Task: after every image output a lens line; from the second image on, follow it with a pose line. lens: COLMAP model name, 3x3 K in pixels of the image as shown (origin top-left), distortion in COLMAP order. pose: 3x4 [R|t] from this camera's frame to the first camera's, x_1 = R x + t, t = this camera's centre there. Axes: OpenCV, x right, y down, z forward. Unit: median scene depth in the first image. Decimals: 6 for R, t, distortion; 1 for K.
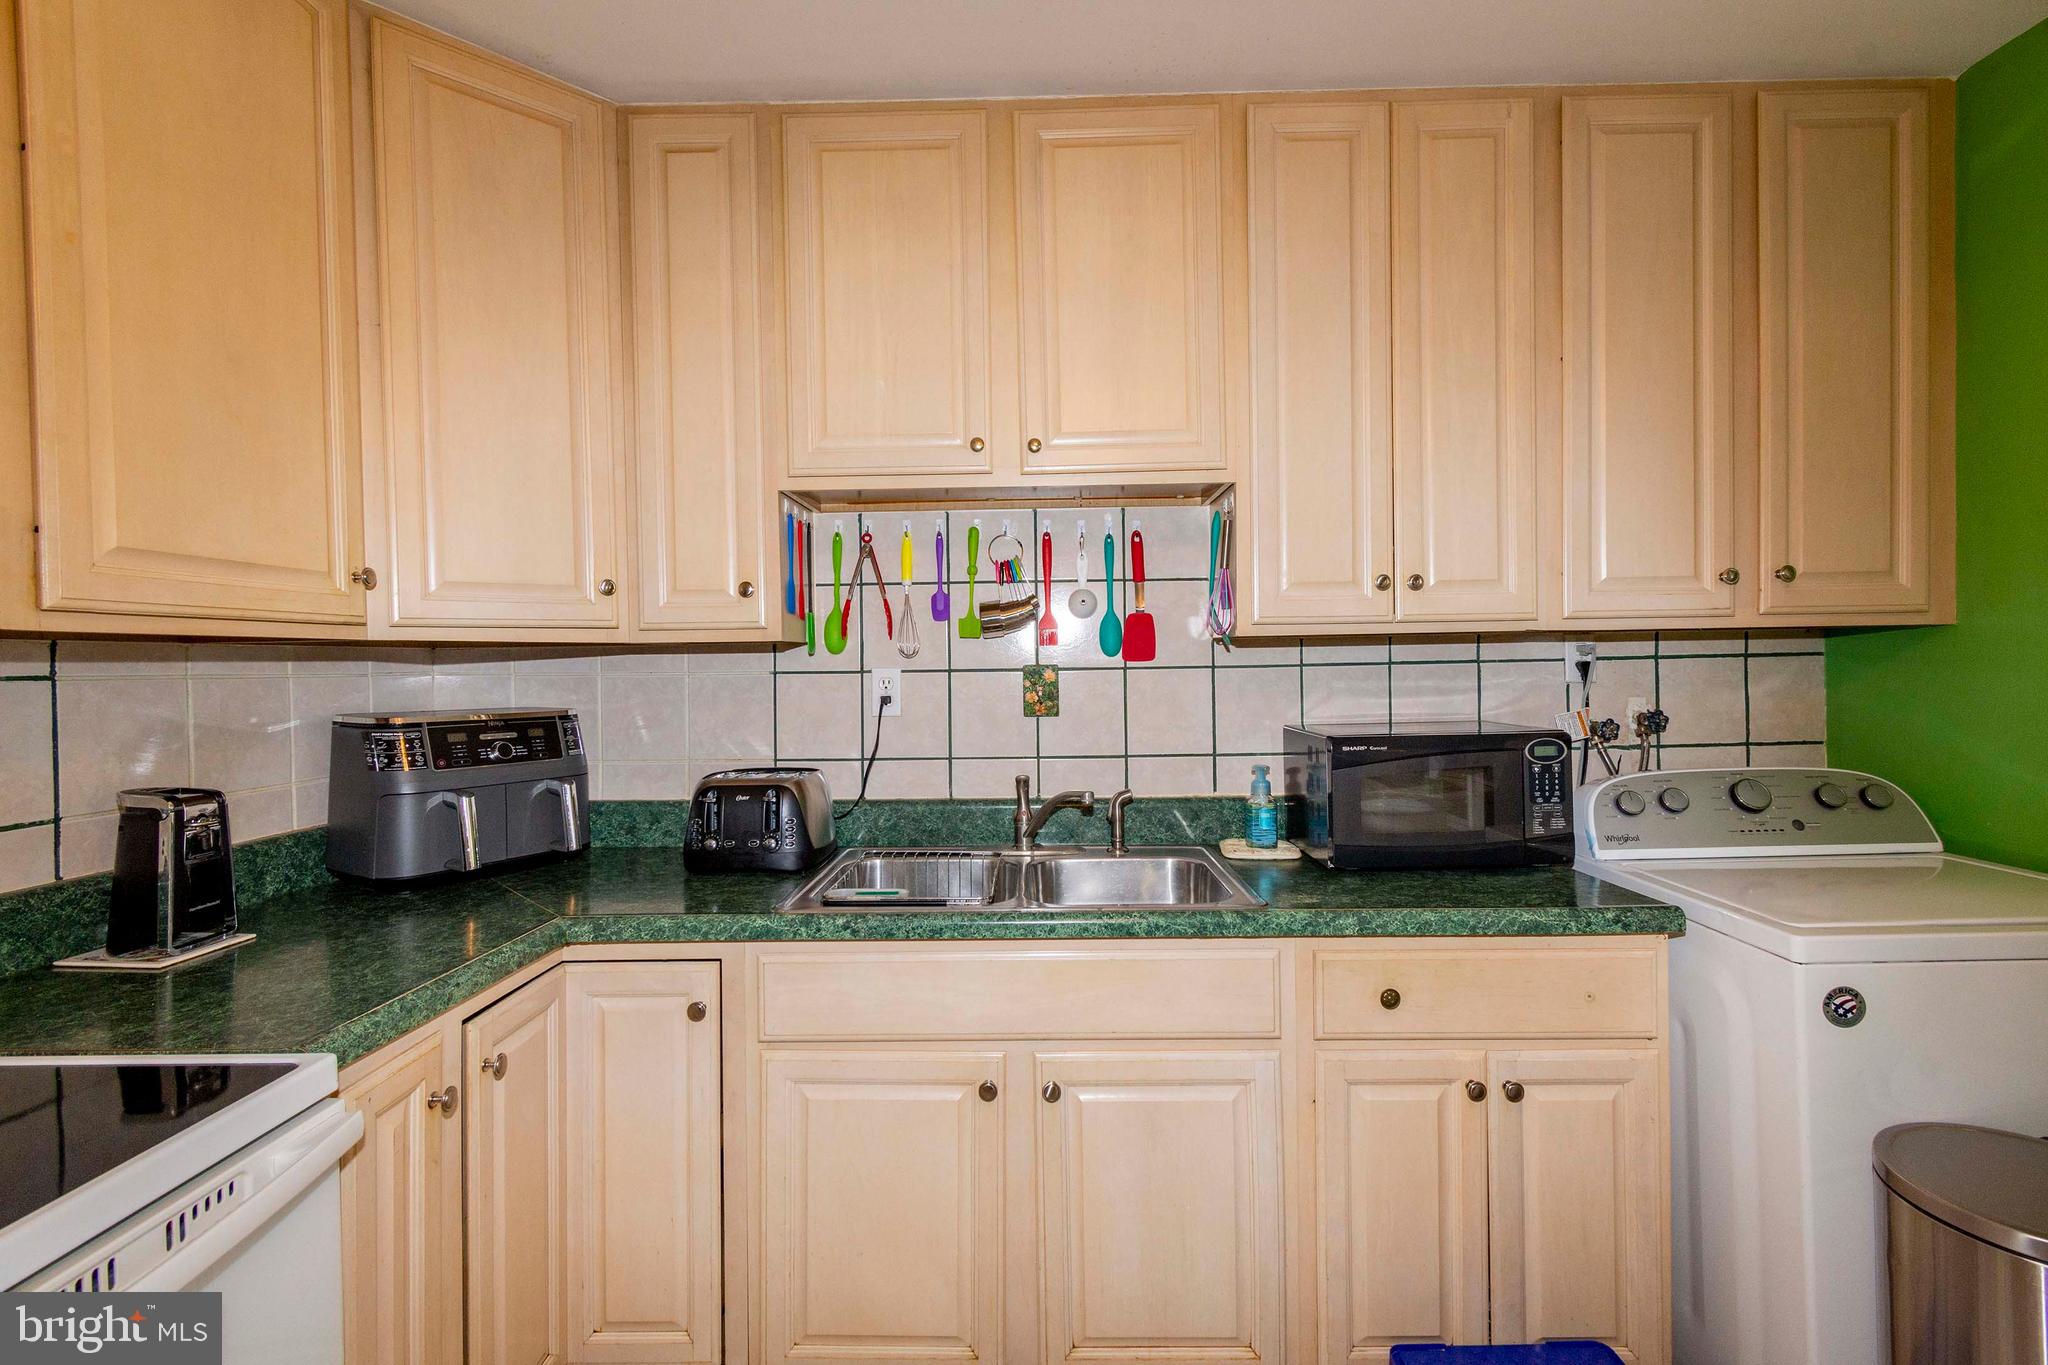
lens RADIAL K [[905.6, 0, 1029.1], [0, 905.6, 670.2], [0, 0, 1]] dist [0.004783, -0.001833]
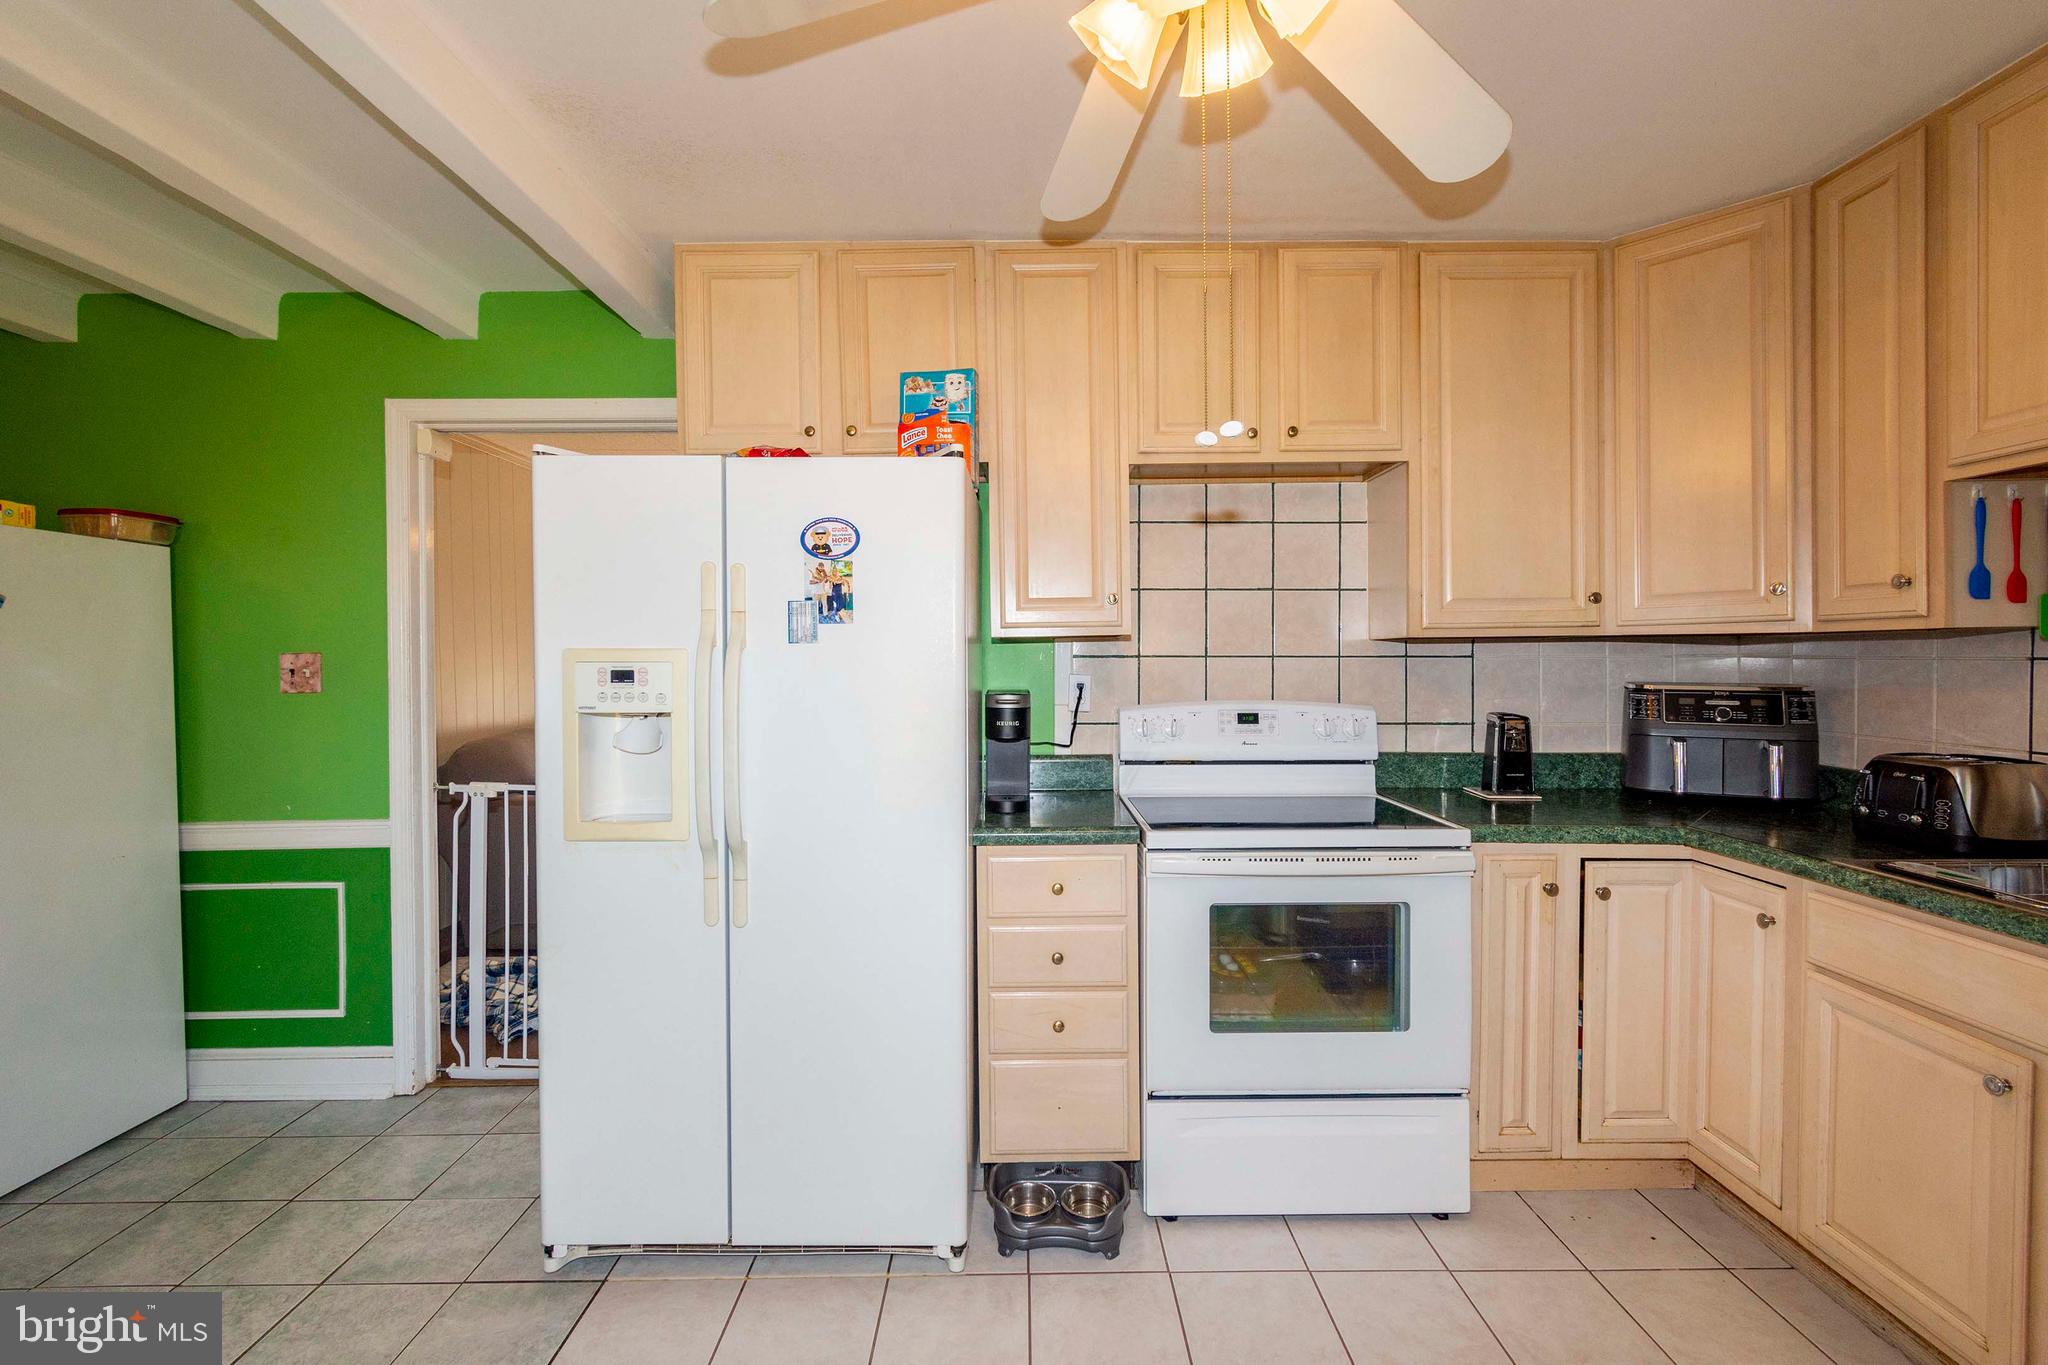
lens RADIAL K [[905.6, 0, 1029.1], [0, 905.6, 670.2], [0, 0, 1]] dist [0.004783, -0.001833]
pose [[0.021727, 0.027016, -0.999399, 0.737729], [-0.001243, 0.999635, 0.026995, -0.010936], [0.999763, 0.000656, 0.021753, -0.059800]]
